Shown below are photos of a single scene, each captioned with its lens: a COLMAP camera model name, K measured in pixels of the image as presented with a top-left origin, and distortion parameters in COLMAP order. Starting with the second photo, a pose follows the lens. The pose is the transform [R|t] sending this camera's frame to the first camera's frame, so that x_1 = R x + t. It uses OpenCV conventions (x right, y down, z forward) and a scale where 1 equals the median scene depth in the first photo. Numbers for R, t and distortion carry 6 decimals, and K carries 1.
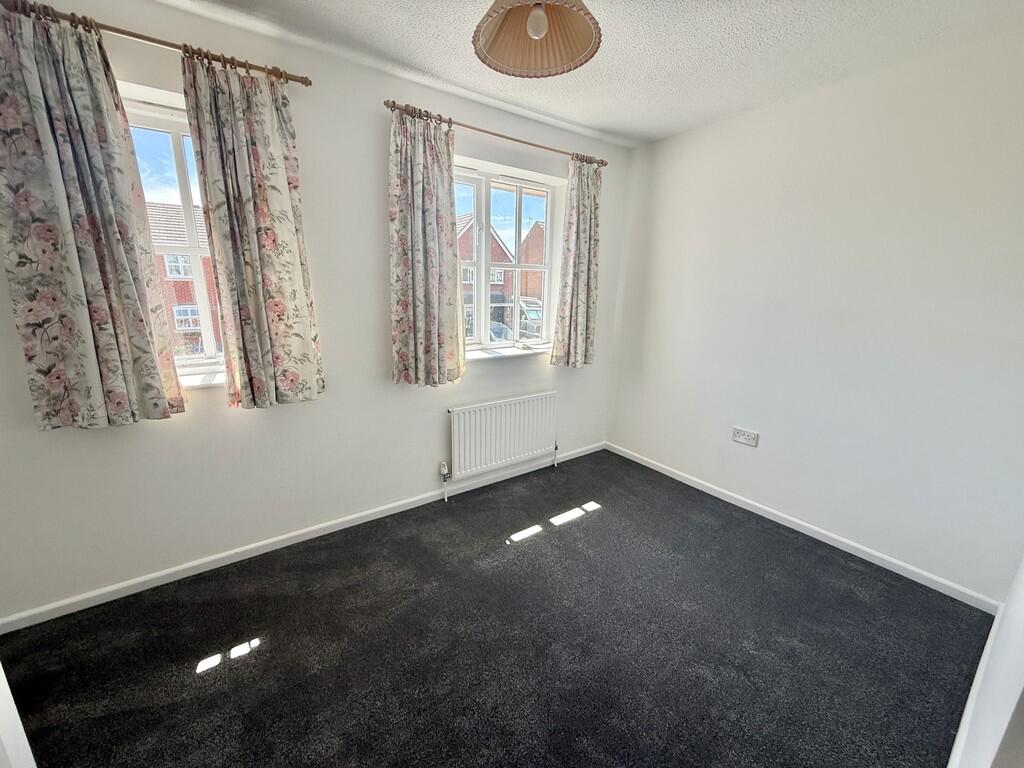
lens RADIAL K [[407.1, 0, 512.1], [0, 407.1, 385.7], [0, 0, 1]] dist [-0.000547, -0.000430]
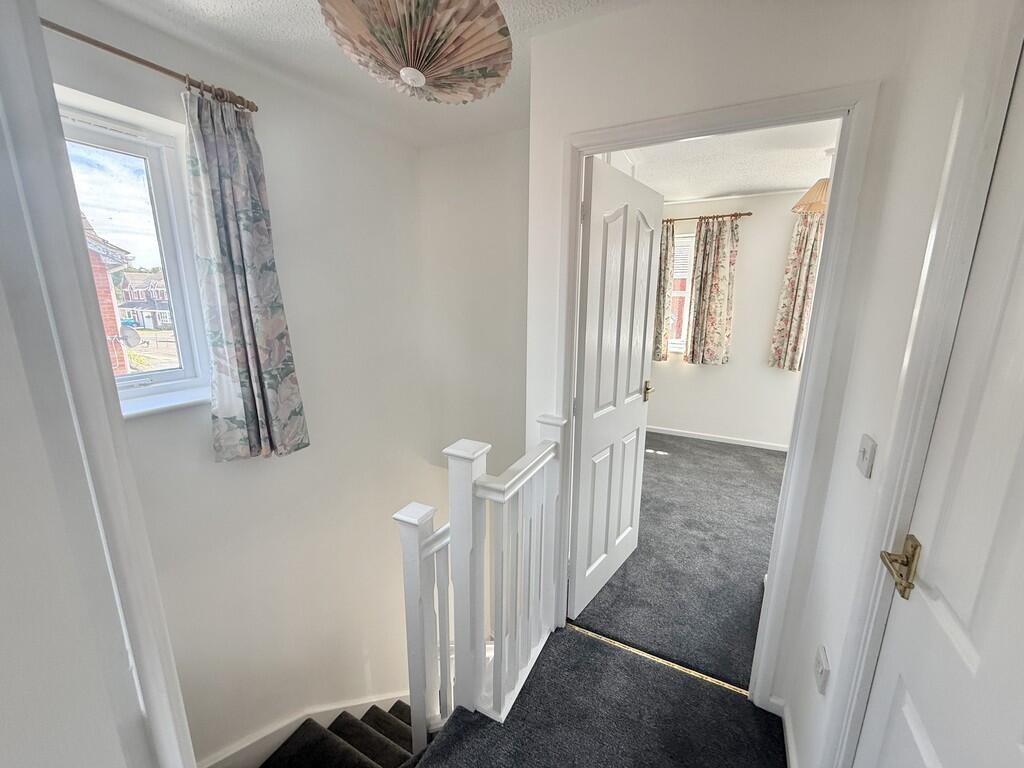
lens RADIAL K [[407.1, 0, 512.1], [0, 407.1, 385.7], [0, 0, 1]] dist [-0.000547, -0.000430]
pose [[0.454104, 0.174111, -0.873771, 0.911588], [-0.208289, 0.974289, 0.085892, 0.190127], [0.866260, 0.142993, 0.478693, -0.927805]]
